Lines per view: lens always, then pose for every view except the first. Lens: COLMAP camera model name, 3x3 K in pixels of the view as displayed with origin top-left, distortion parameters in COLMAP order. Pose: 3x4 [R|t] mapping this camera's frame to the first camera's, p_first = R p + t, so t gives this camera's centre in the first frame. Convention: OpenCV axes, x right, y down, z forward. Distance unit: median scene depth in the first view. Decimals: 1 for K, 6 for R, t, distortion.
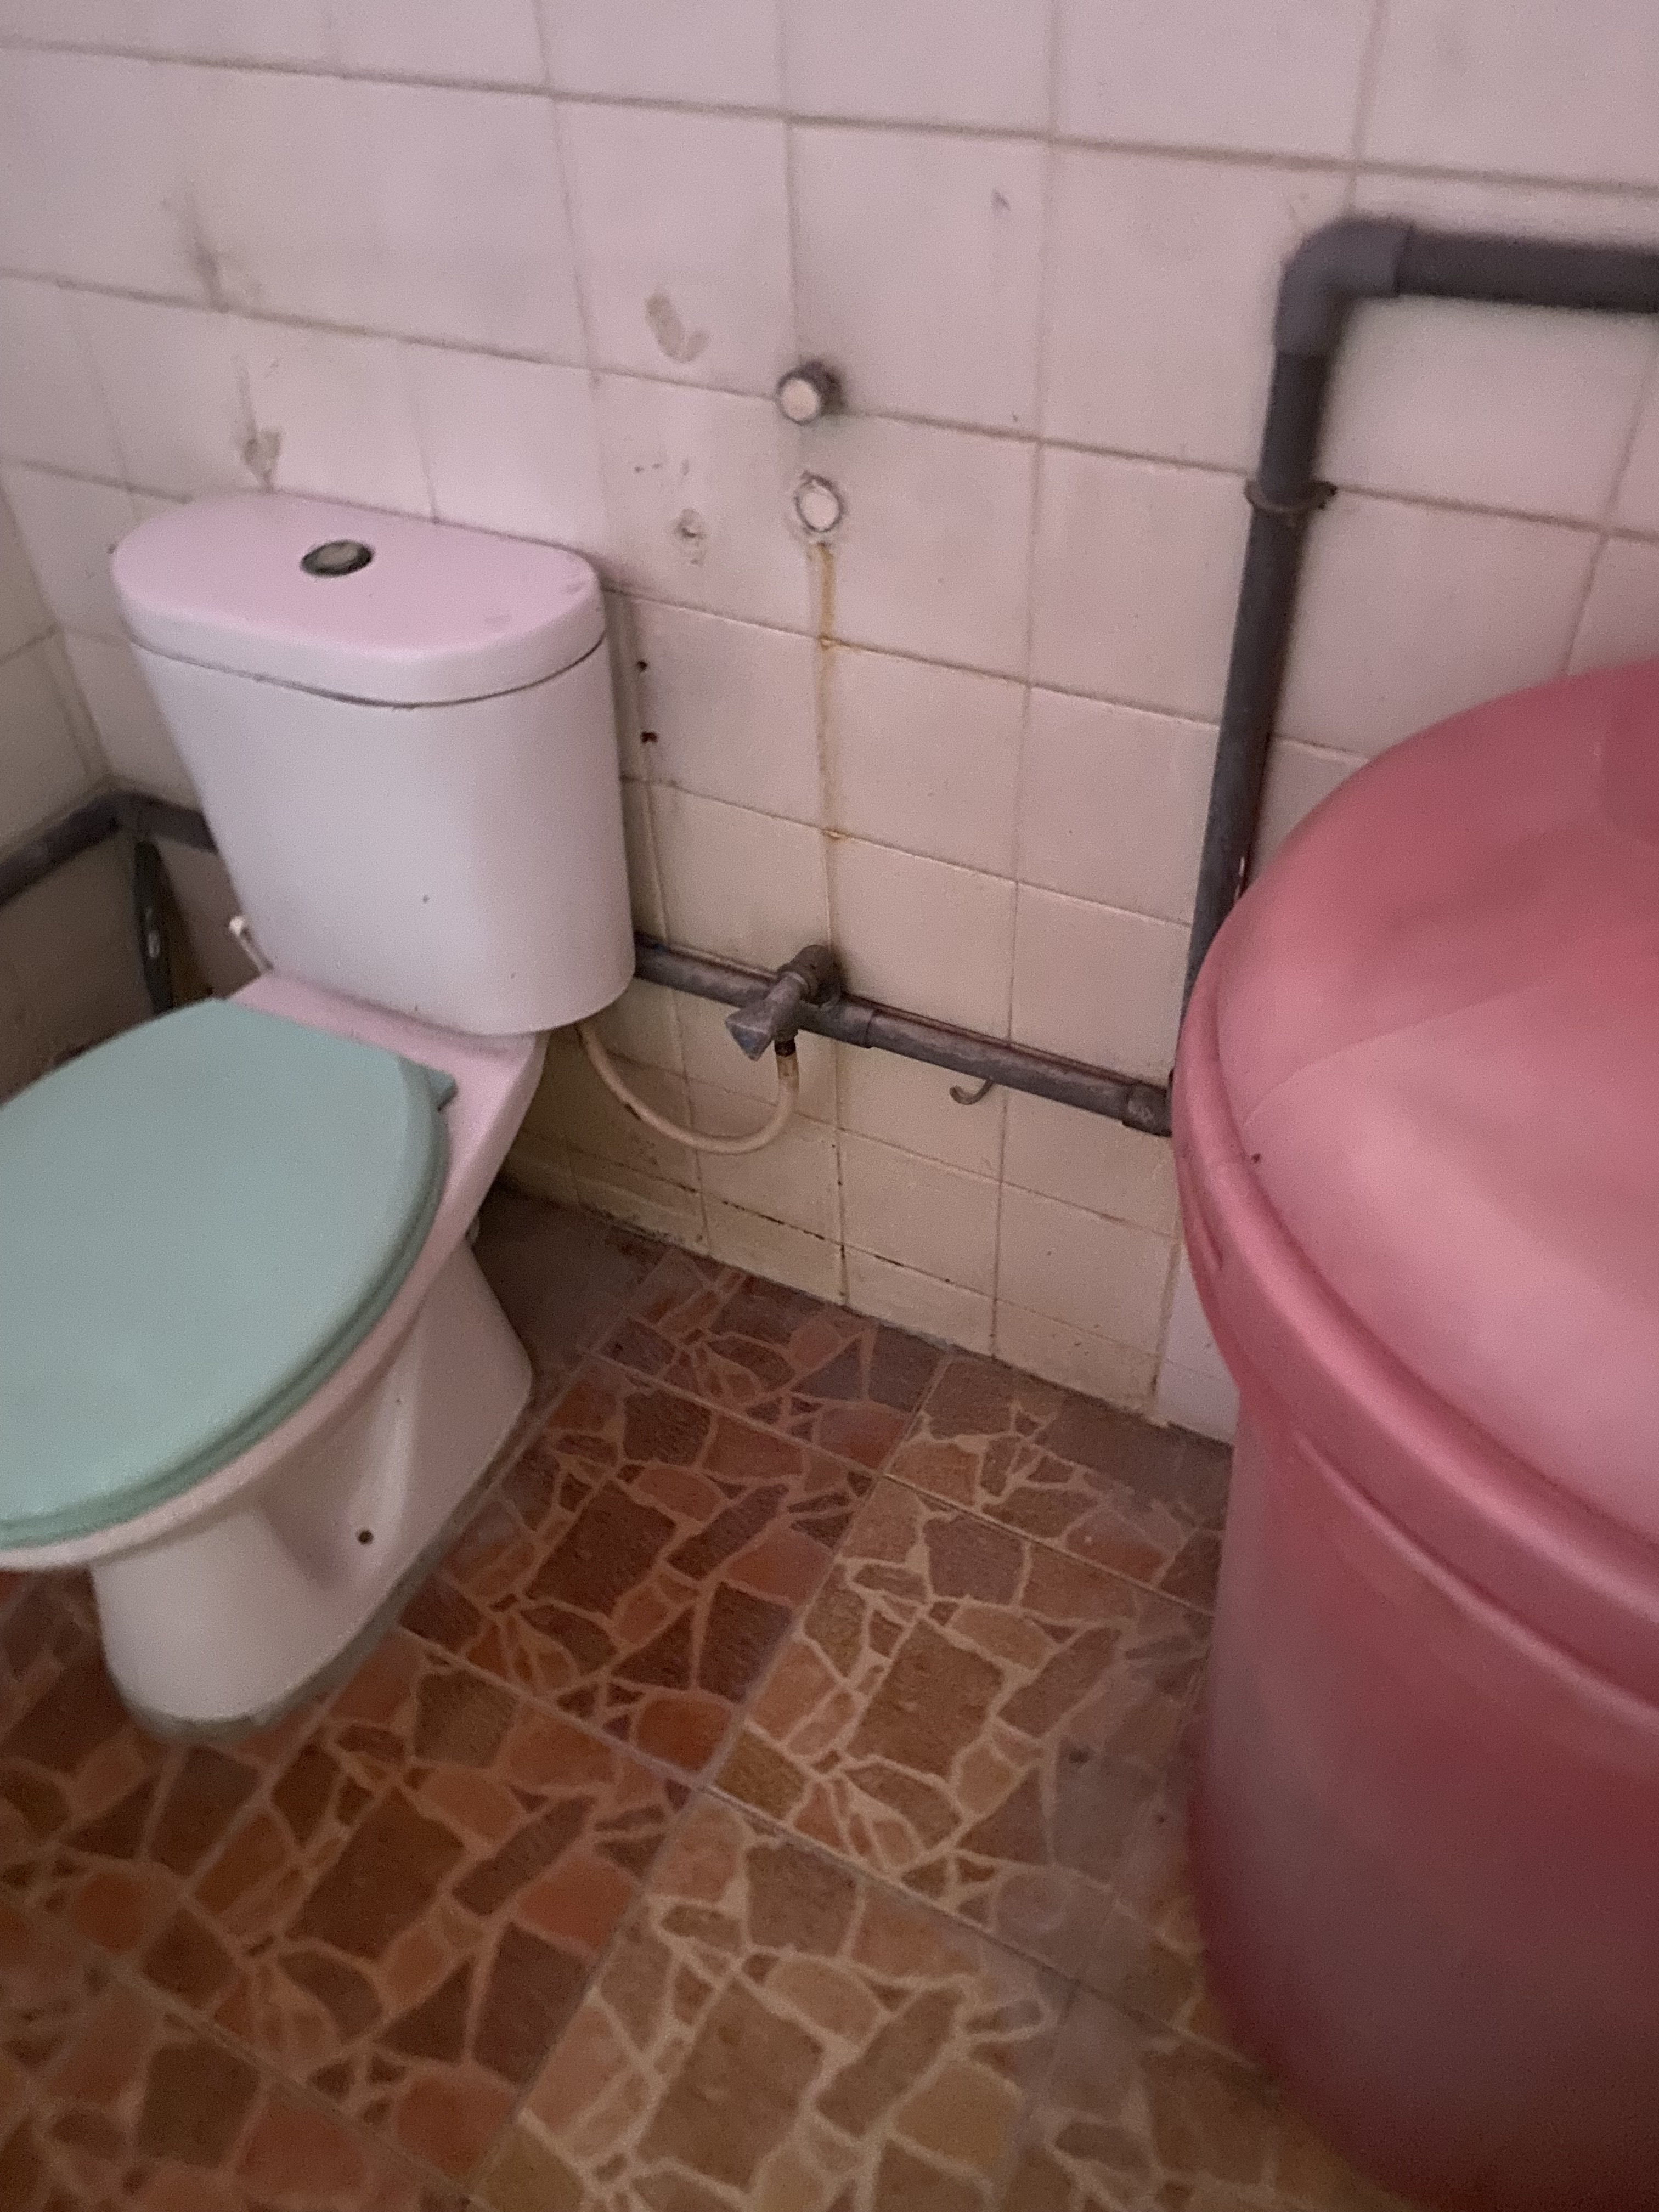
lens RADIAL K [[1655.4, 0, 829.5], [0, 1655.4, 1106.0], [0, 0, 1]] dist [-0.006401, -0.003603]
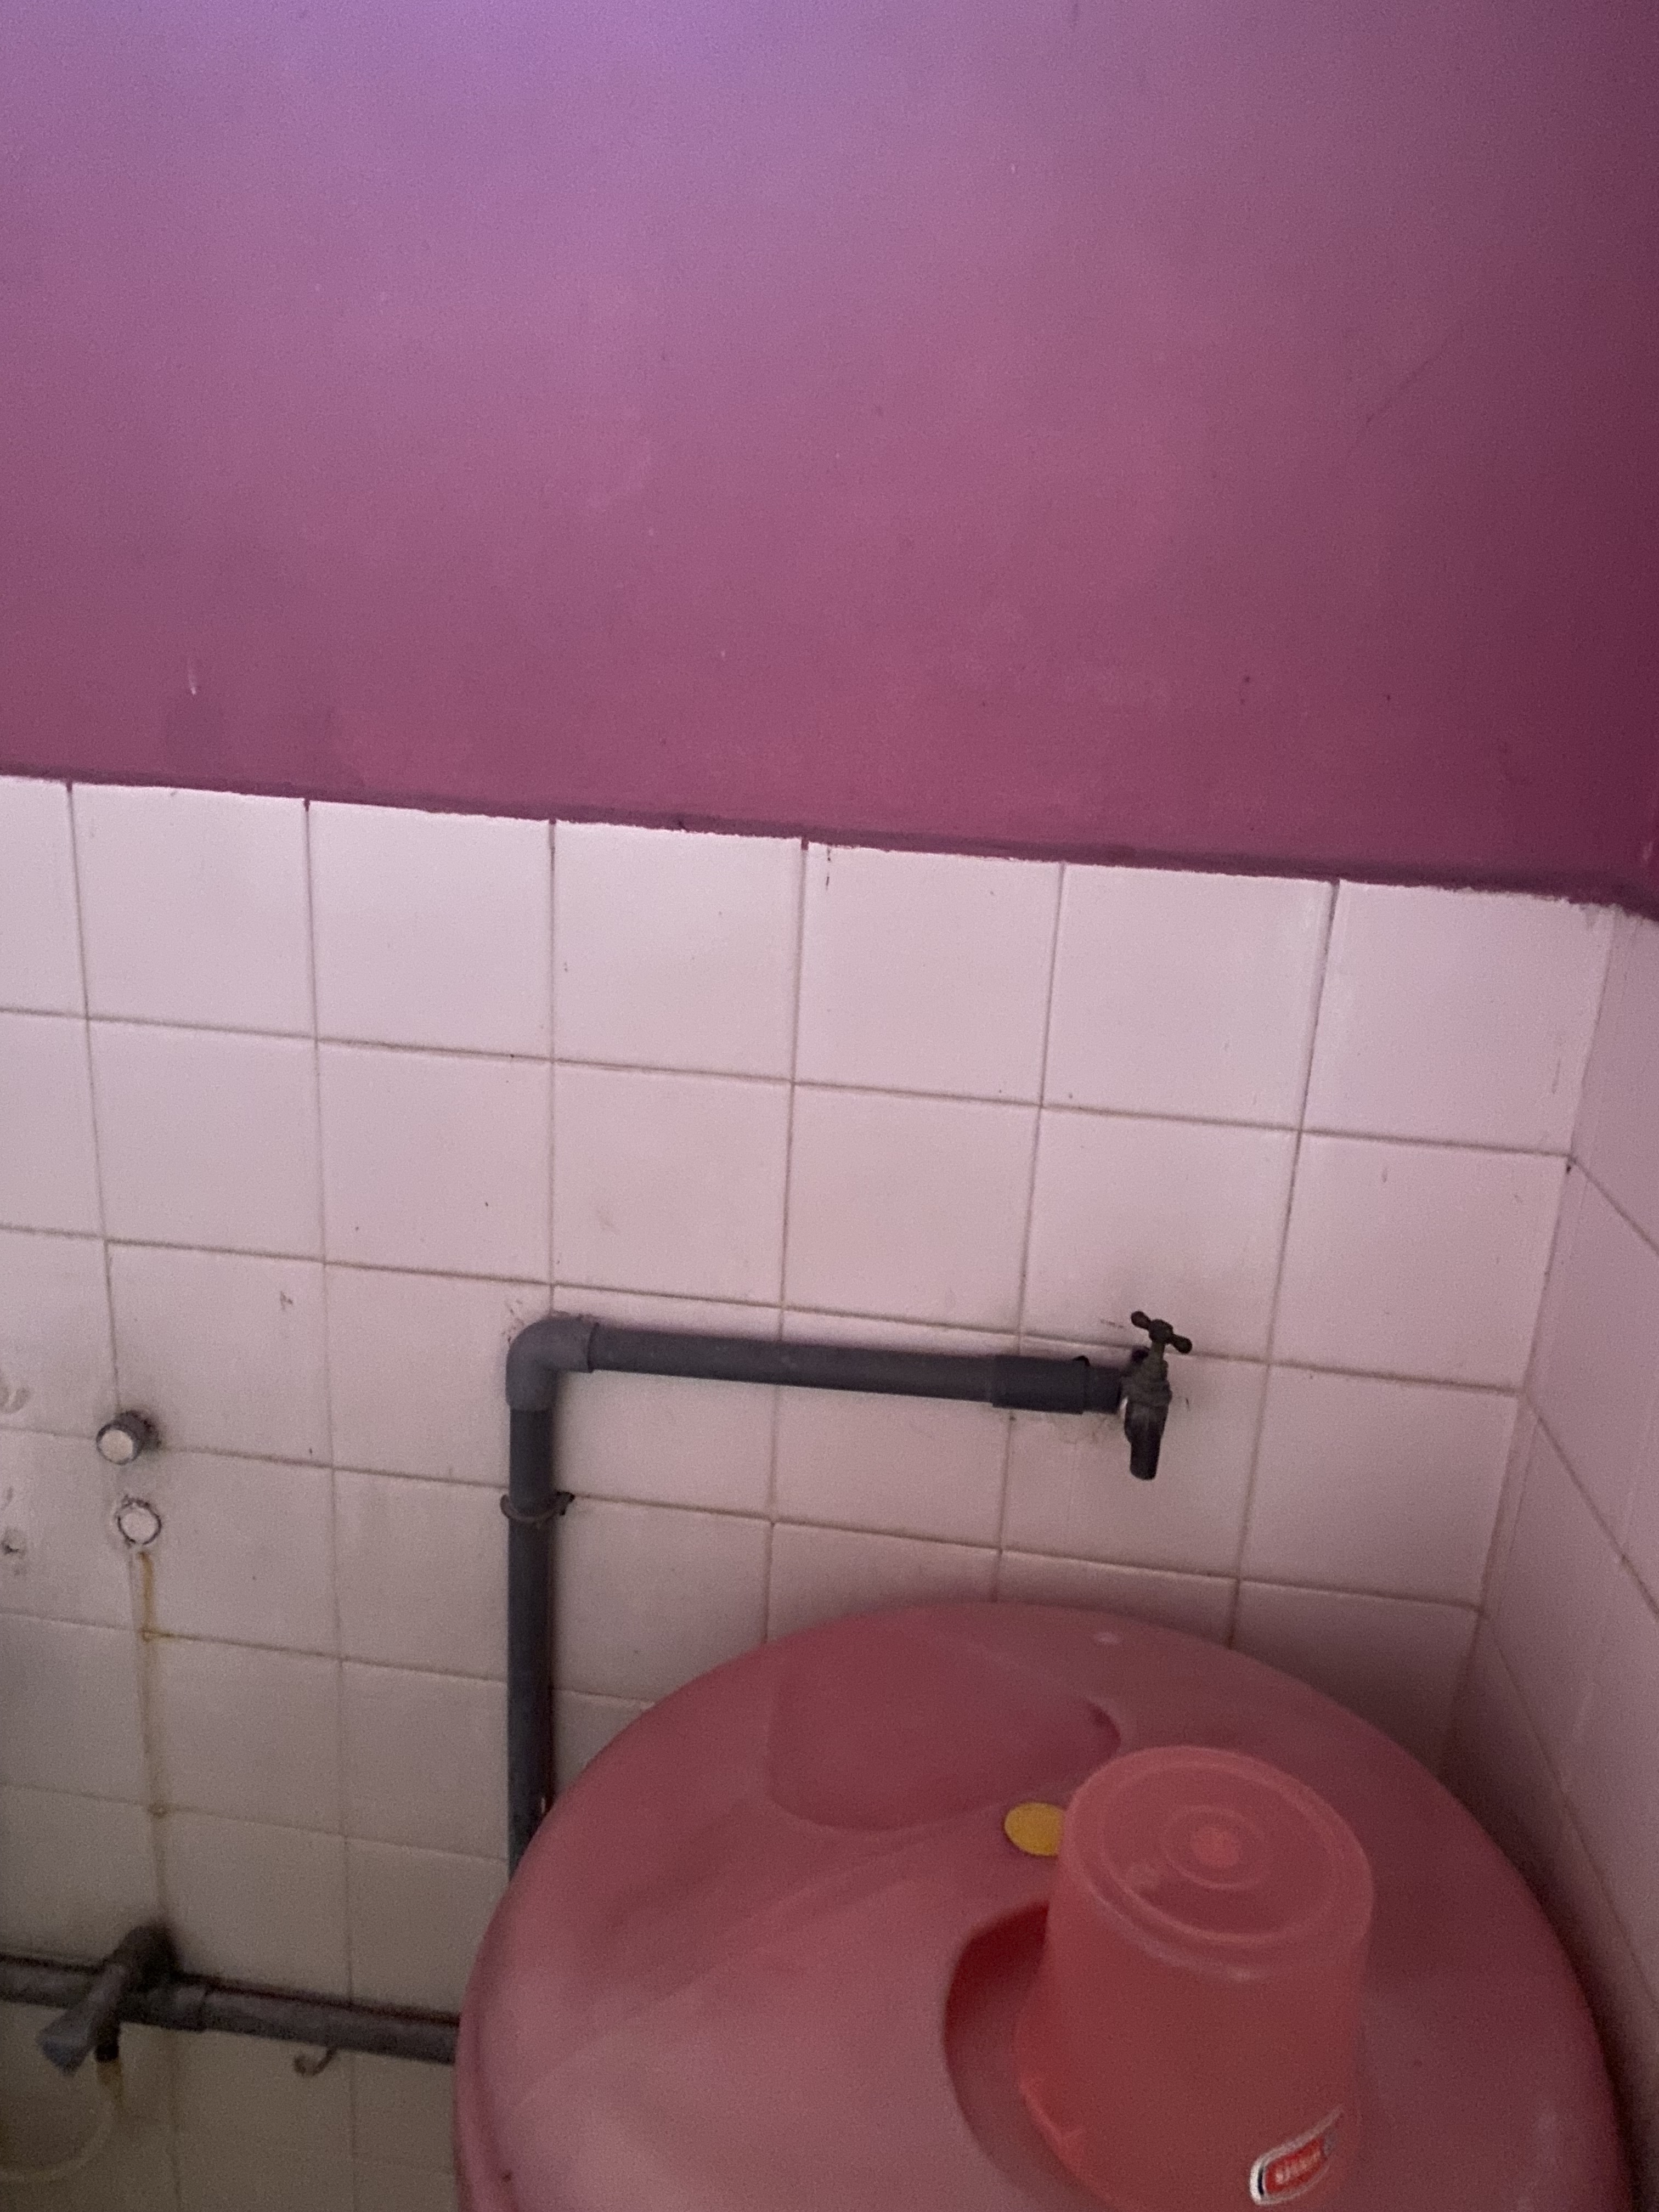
lens RADIAL K [[1702.9, 0, 798.4], [0, 1702.9, 1105.6], [0, 0, 1]] dist [0.009181, 0.006571]
pose [[0.940855, -0.014369, 0.338505, 0.026769], [0.163162, 0.894833, -0.415515, -0.060253], [-0.296935, 0.446170, 0.844252, -0.236555]]
